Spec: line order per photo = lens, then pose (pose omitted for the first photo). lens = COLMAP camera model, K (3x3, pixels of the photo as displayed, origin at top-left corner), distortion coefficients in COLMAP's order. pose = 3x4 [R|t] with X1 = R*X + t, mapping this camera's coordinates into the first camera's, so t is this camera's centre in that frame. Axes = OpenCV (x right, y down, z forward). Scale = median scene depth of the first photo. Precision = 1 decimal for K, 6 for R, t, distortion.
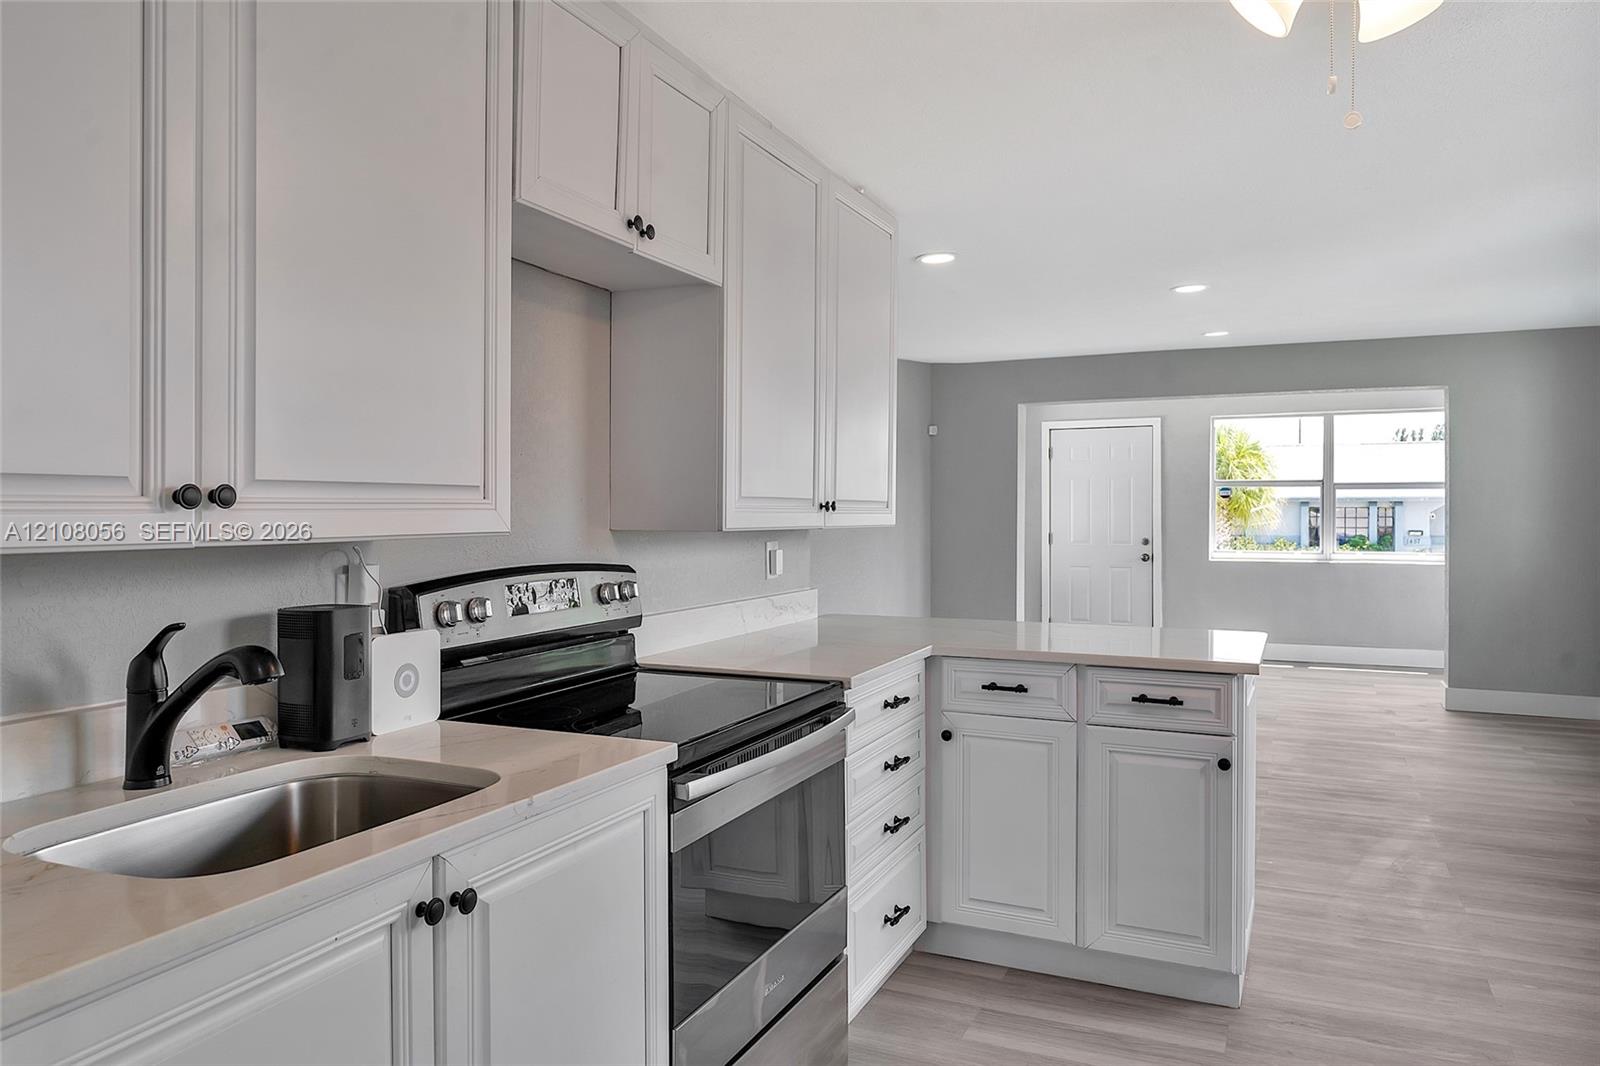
lens RADIAL K [[1090.6, 0, 798.2], [0, 1090.6, 523.4], [0, 0, 1]] dist [0.001686, -0.001639]
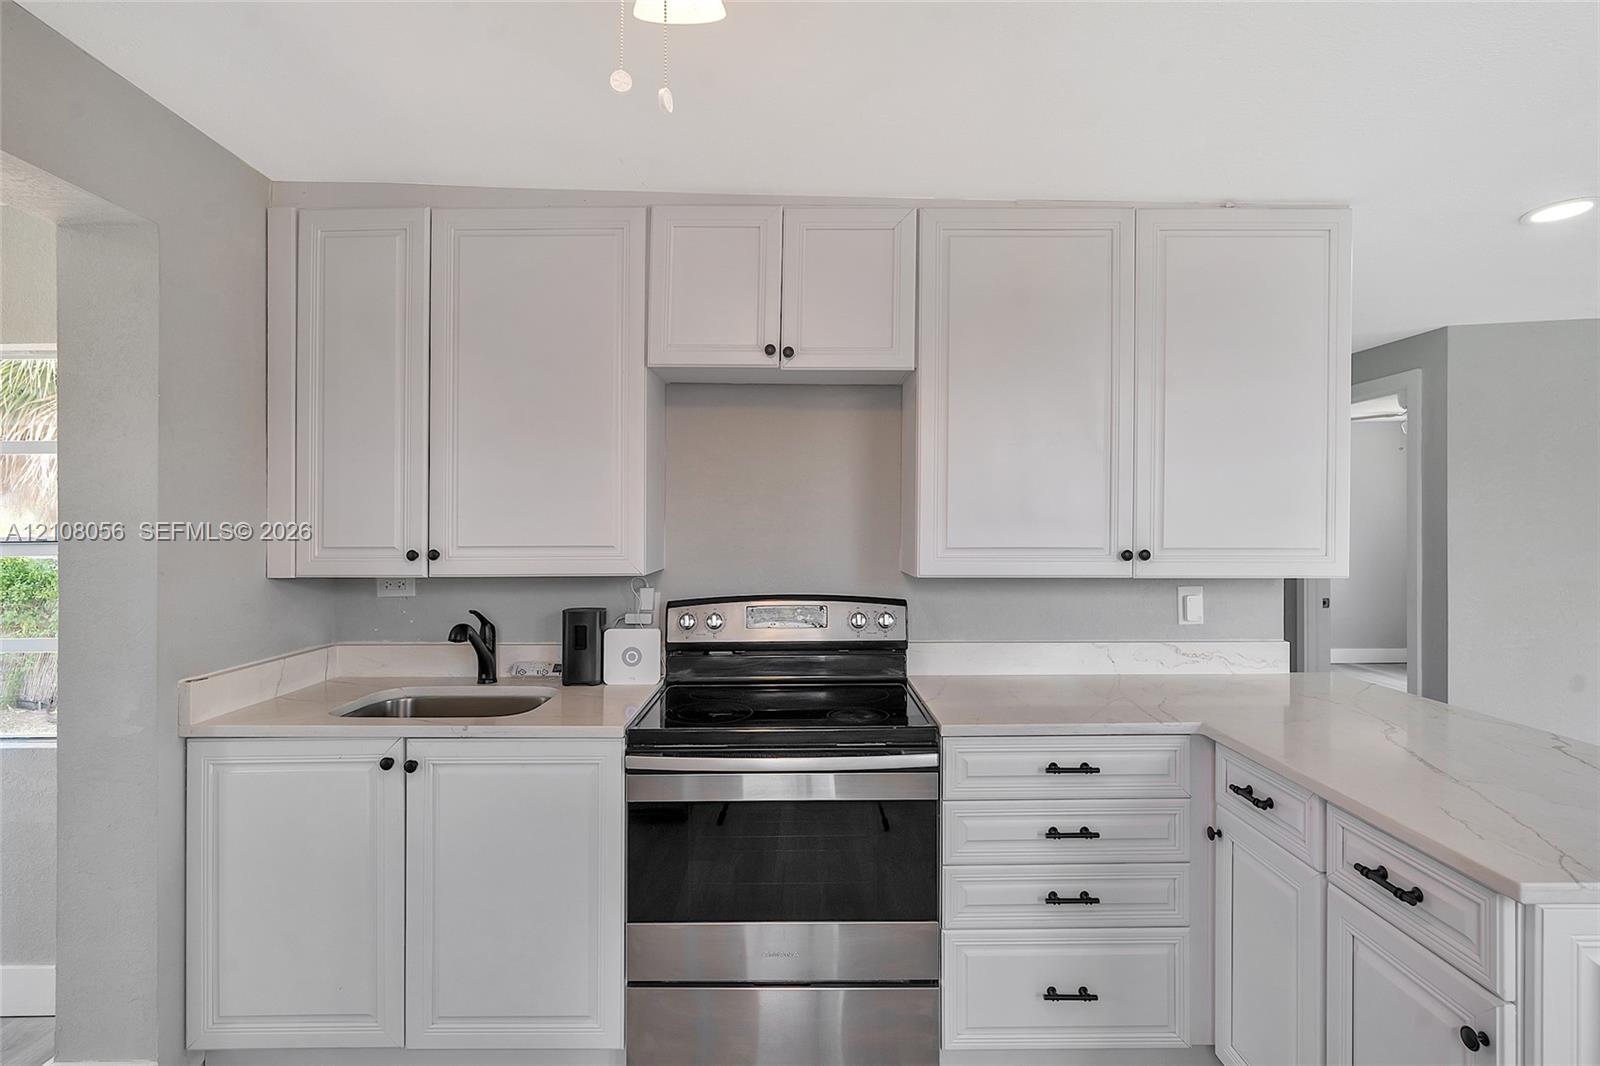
lens RADIAL K [[785.1, 0, 800.1], [0, 785.1, 526.1], [0, 0, 1]] dist [0.000610, 0.000397]
pose [[0.413379, -0.000241, -0.910559, 0.245605], [-0.008407, 0.999956, -0.004081, -0.016672], [0.910520, 0.009342, 0.413359, 0.202637]]
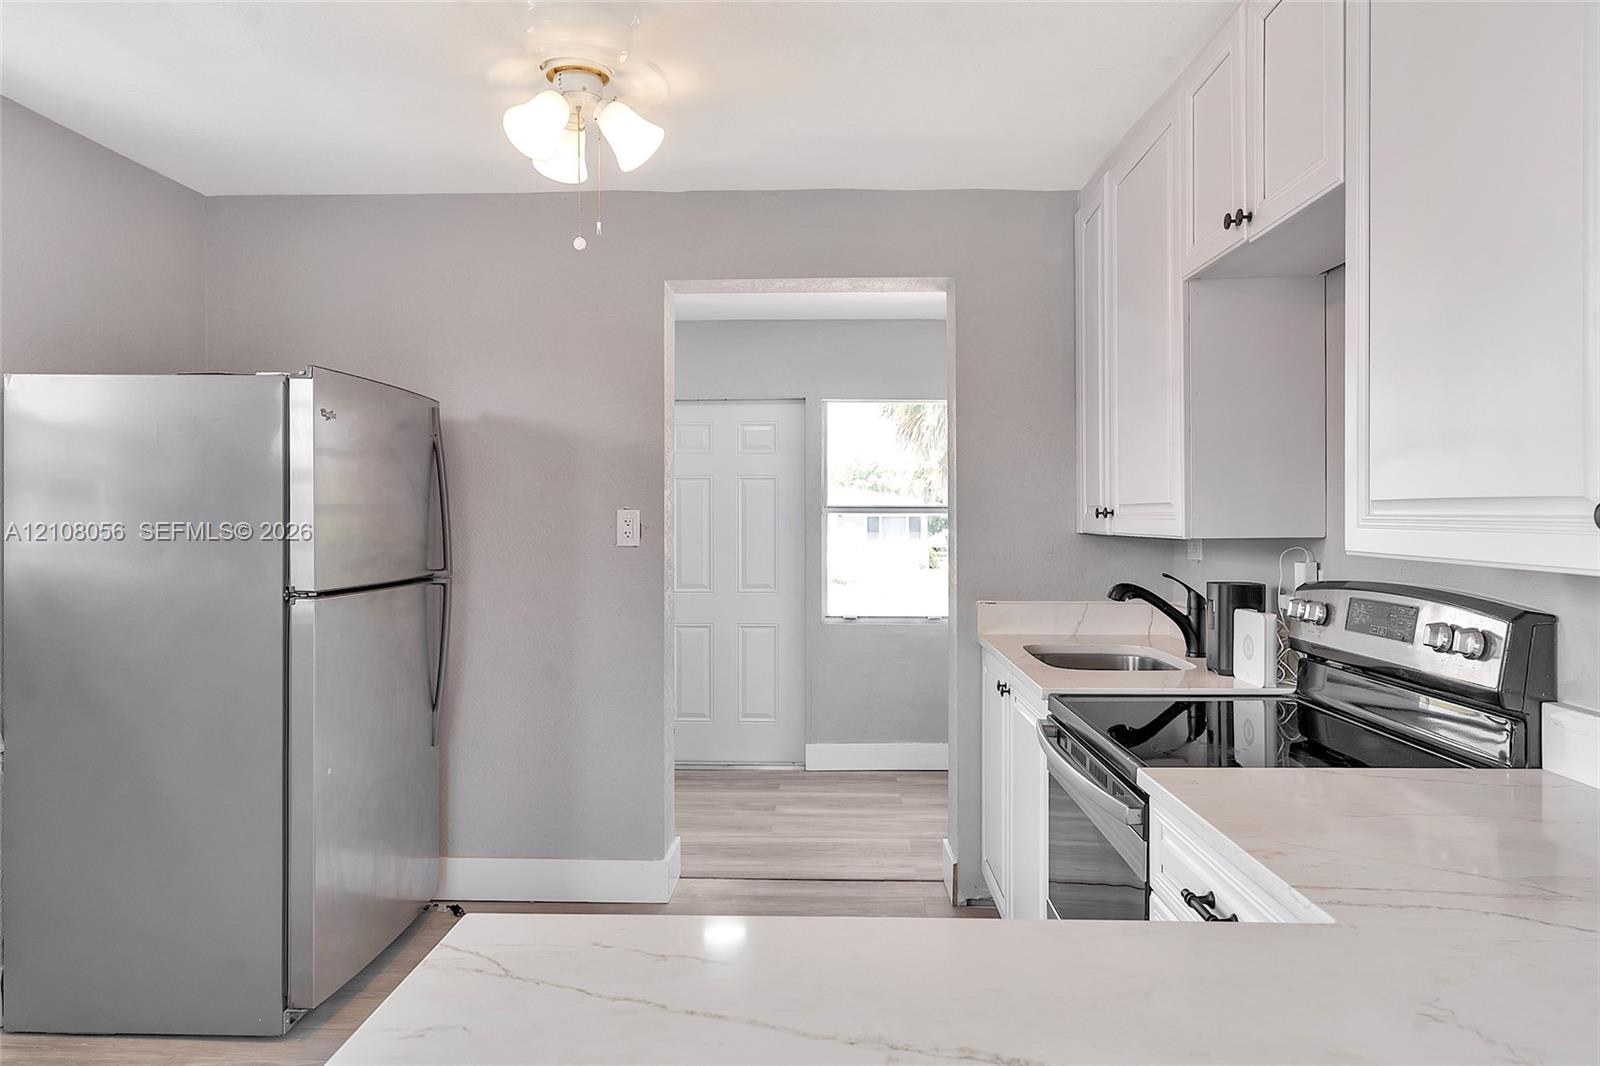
lens RADIAL K [[1041.3, 0, 796.2], [0, 1041.3, 510.2], [0, 0, 1]] dist [0.001891, 0.000036]
pose [[-0.922098, 0.001959, -0.386950, 0.179523], [-0.001176, 0.999968, 0.007864, -0.009032], [0.386954, 0.007707, -0.922067, 0.545611]]
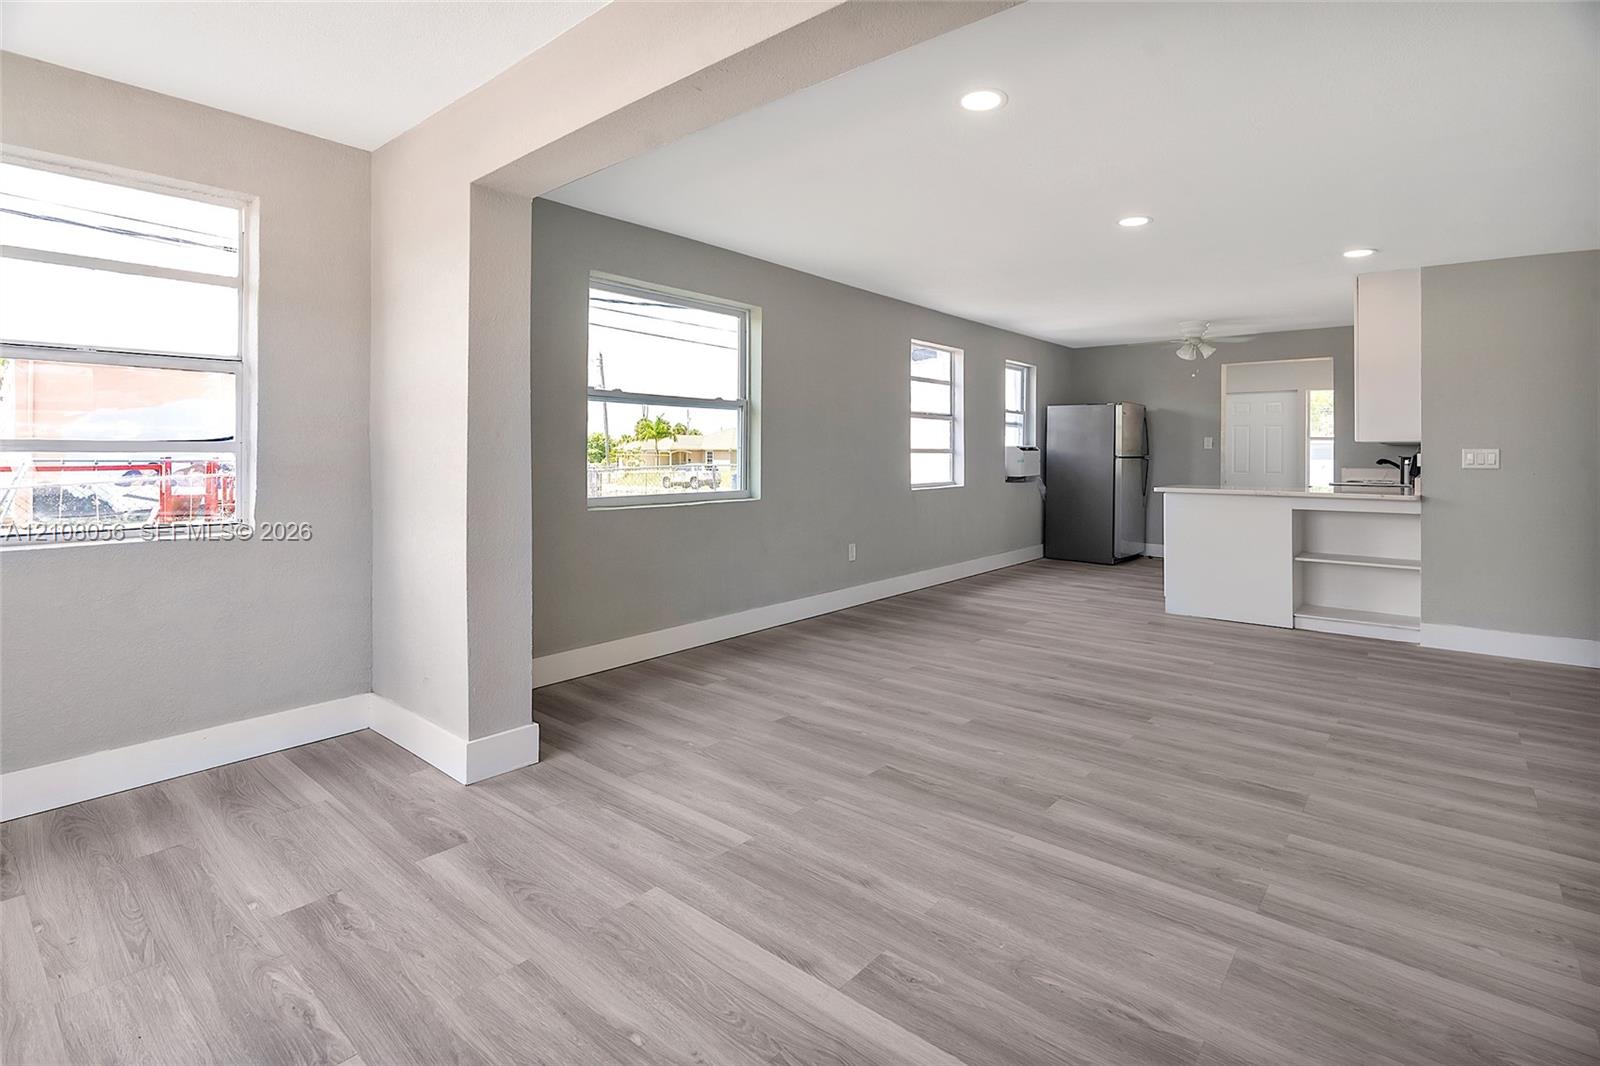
lens RADIAL K [[763.7, 0, 800.3], [0, 763.7, 452.0], [0, 0, 1]] dist [-0.004902, 0.001251]
pose [[-0.964171, -0.002312, 0.265271, 0.350297], [0.000813, 0.999932, 0.011671, 0.002932], [-0.265280, 0.011469, -0.964103, 1.335736]]
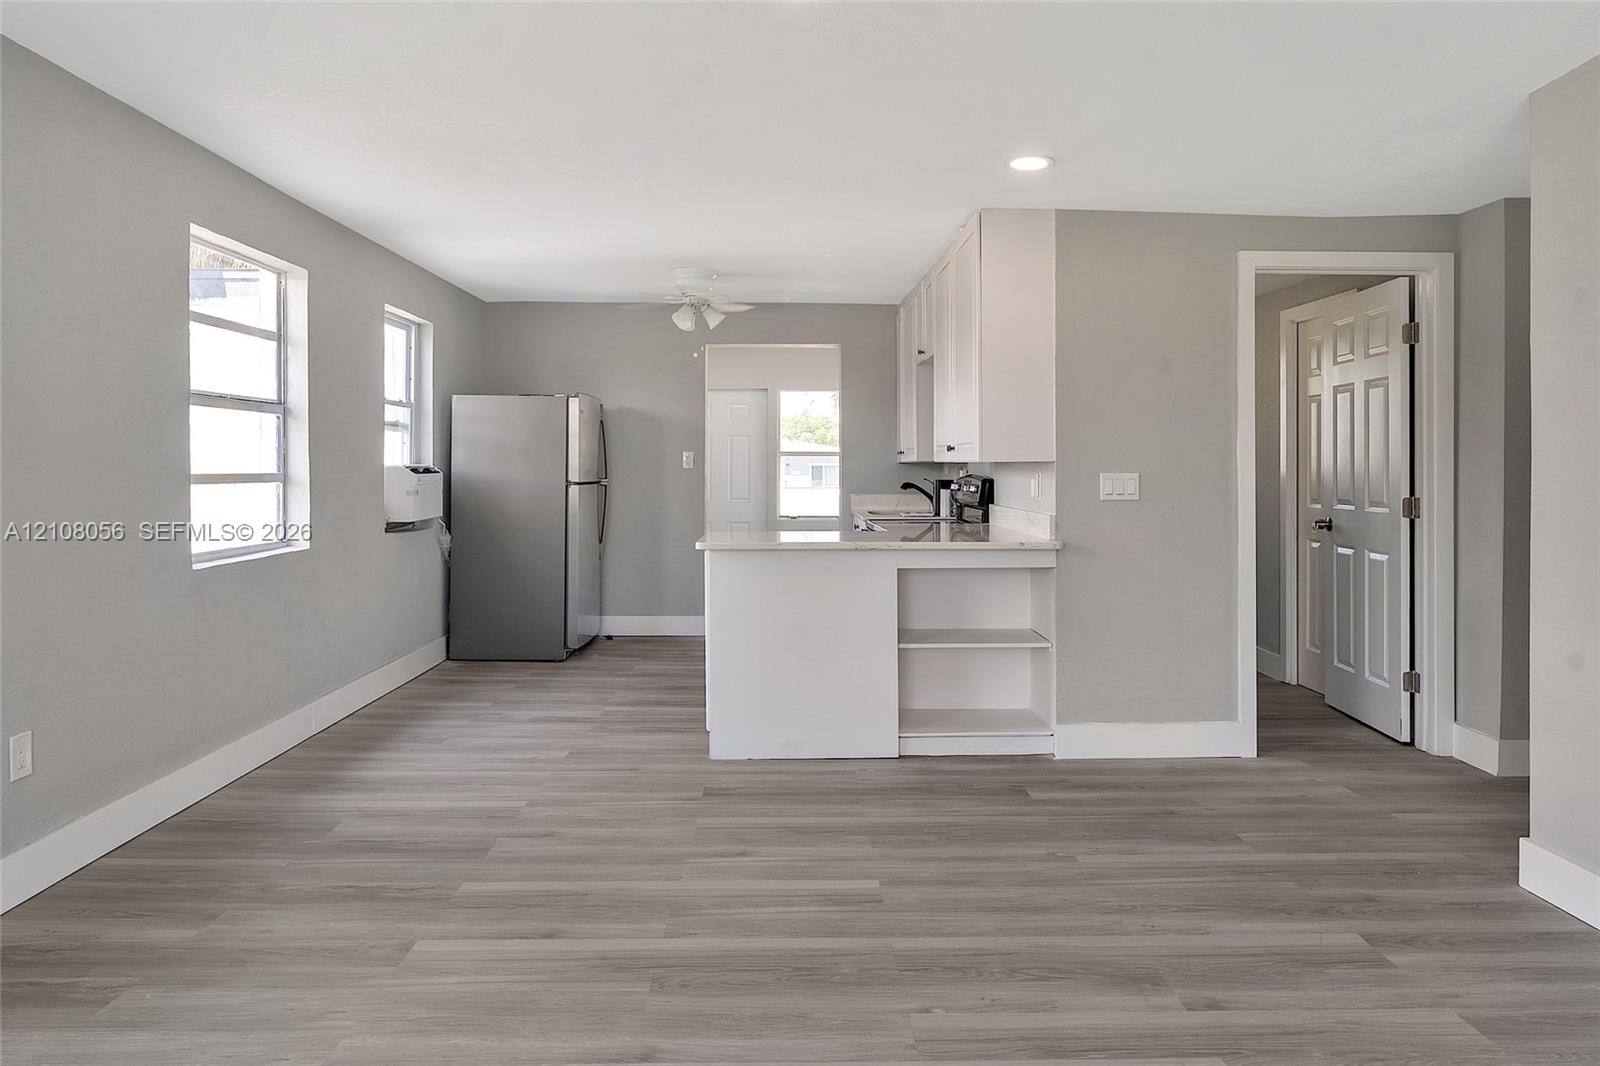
lens RADIAL K [[1008.8, 0, 798.2], [0, 1008.8, 464.8], [0, 0, 1]] dist [0.000120, -0.001363]
pose [[-0.900806, 0.000471, -0.434221, 0.407984], [-0.003896, 0.999950, 0.009167, -0.001595], [0.434204, 0.009949, -0.900760, 1.034566]]
